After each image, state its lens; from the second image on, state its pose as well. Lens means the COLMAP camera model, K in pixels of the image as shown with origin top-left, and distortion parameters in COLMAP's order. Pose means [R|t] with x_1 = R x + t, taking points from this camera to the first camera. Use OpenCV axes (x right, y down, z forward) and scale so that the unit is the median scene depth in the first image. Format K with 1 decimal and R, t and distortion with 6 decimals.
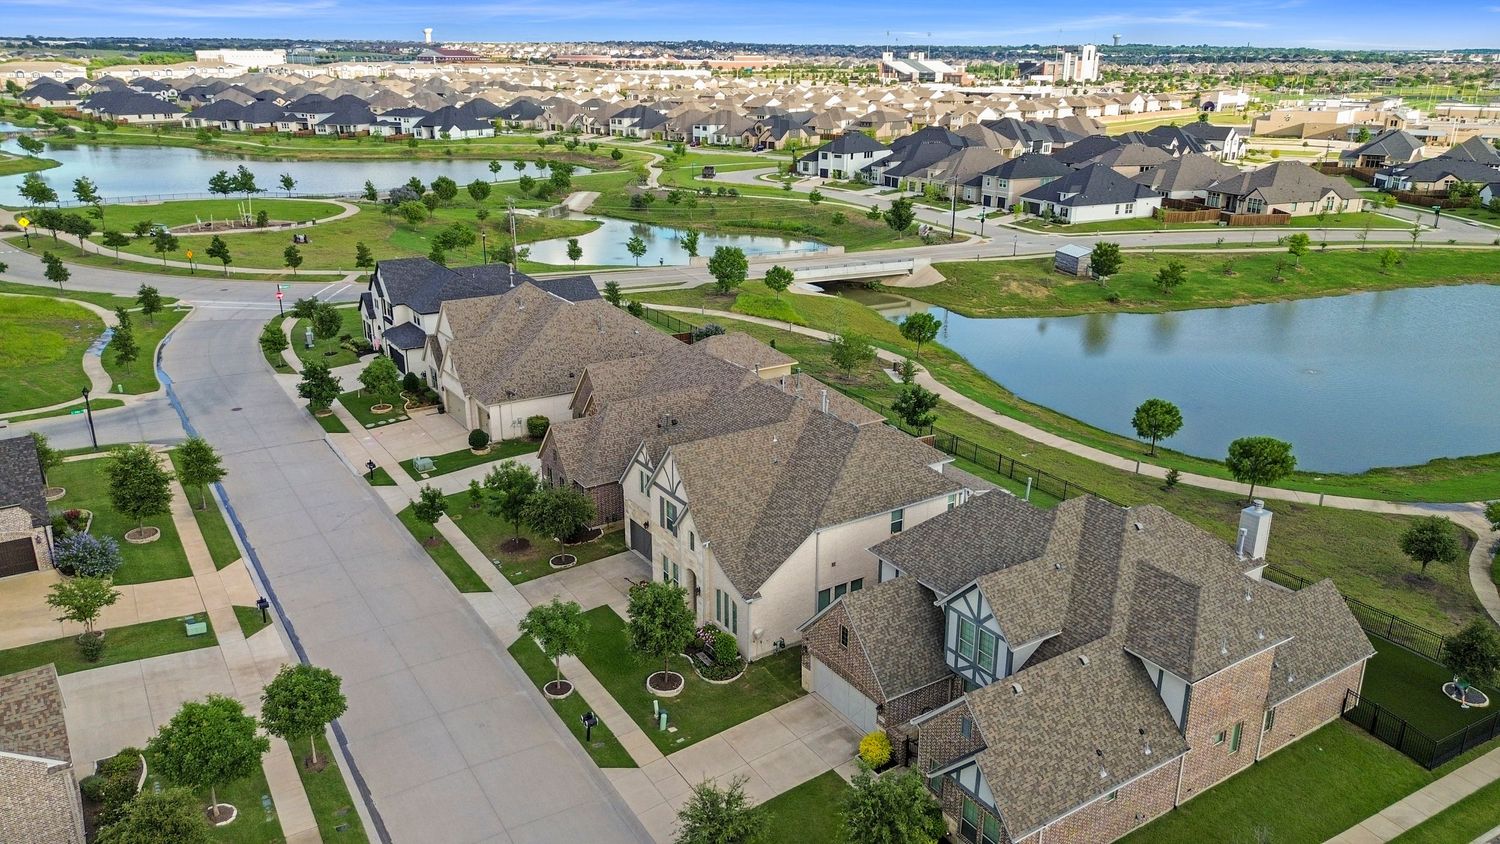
lens RADIAL K [[1060.0, 0, 755.8], [0, 1060.0, 426.0], [0, 0, 1]] dist [0.072510, -0.081329]
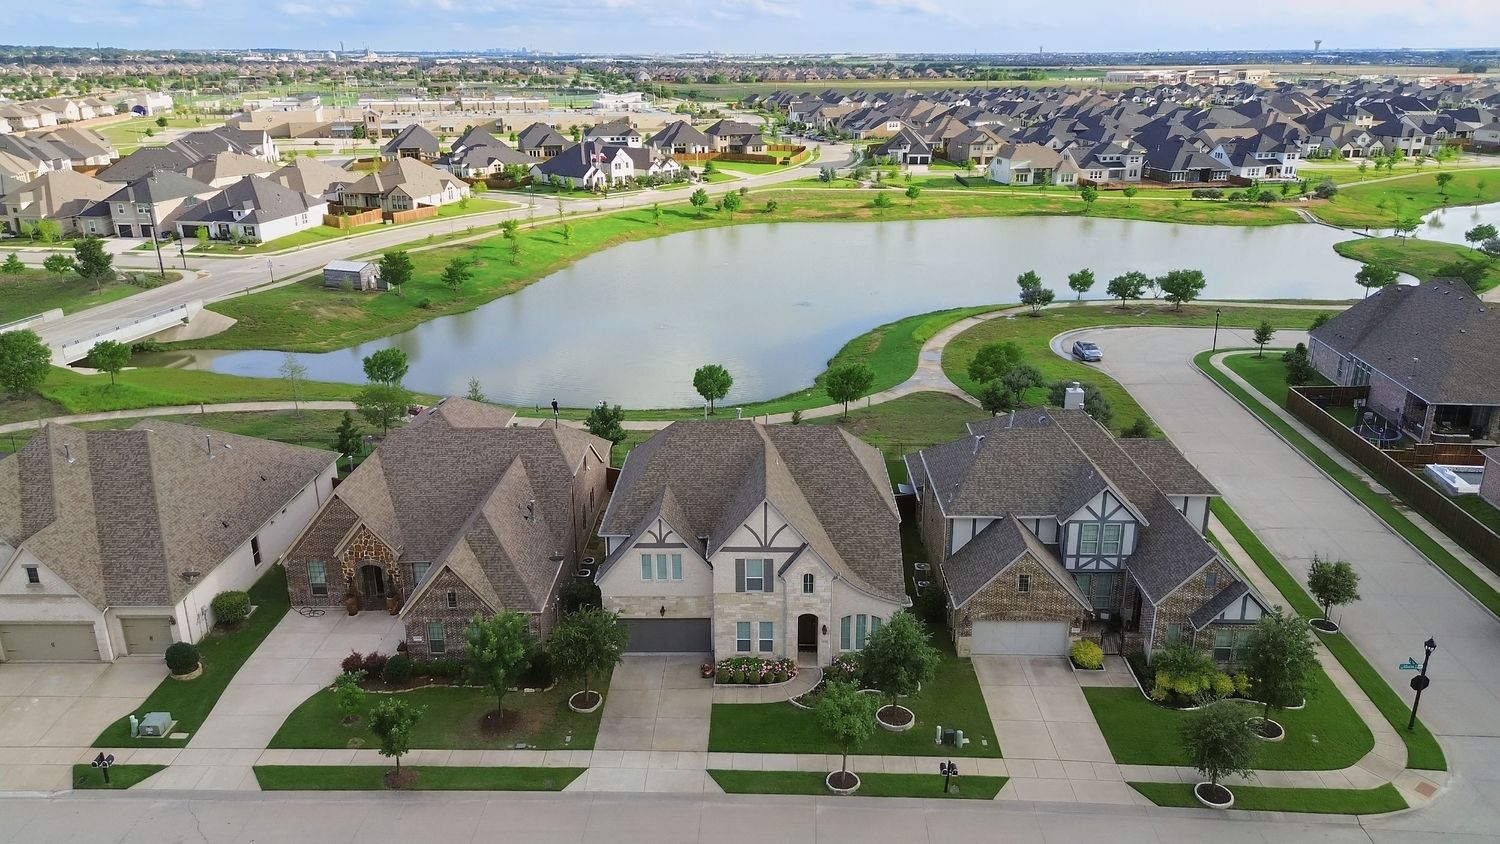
lens RADIAL K [[1060.0, 0, 755.8], [0, 1060.0, 426.0], [0, 0, 1]] dist [0.072510, -0.081329]
pose [[0.563771, -0.280317, 0.776907, -0.214943], [0.279889, 0.949828, 0.139604, -0.046674], [-0.777061, 0.138743, 0.613943, 0.119772]]
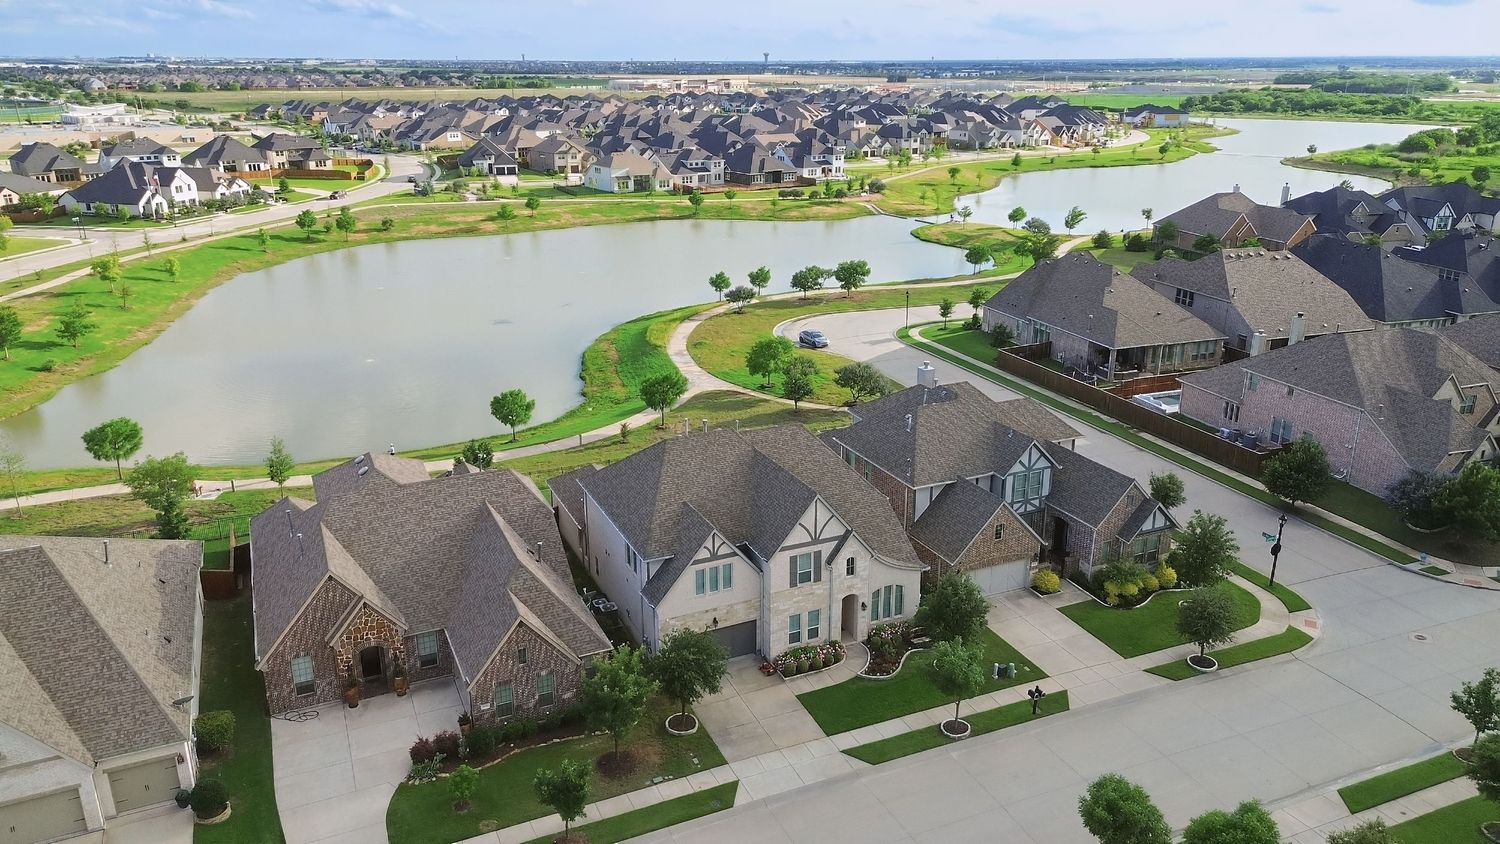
lens RADIAL K [[1060.0, 0, 755.8], [0, 1060.0, 426.0], [0, 0, 1]] dist [0.072510, -0.081329]
pose [[0.148744, -0.327095, 0.933212, -0.271209], [0.327727, 0.906682, 0.265560, -0.087119], [-0.932990, 0.266338, 0.242061, 0.219942]]
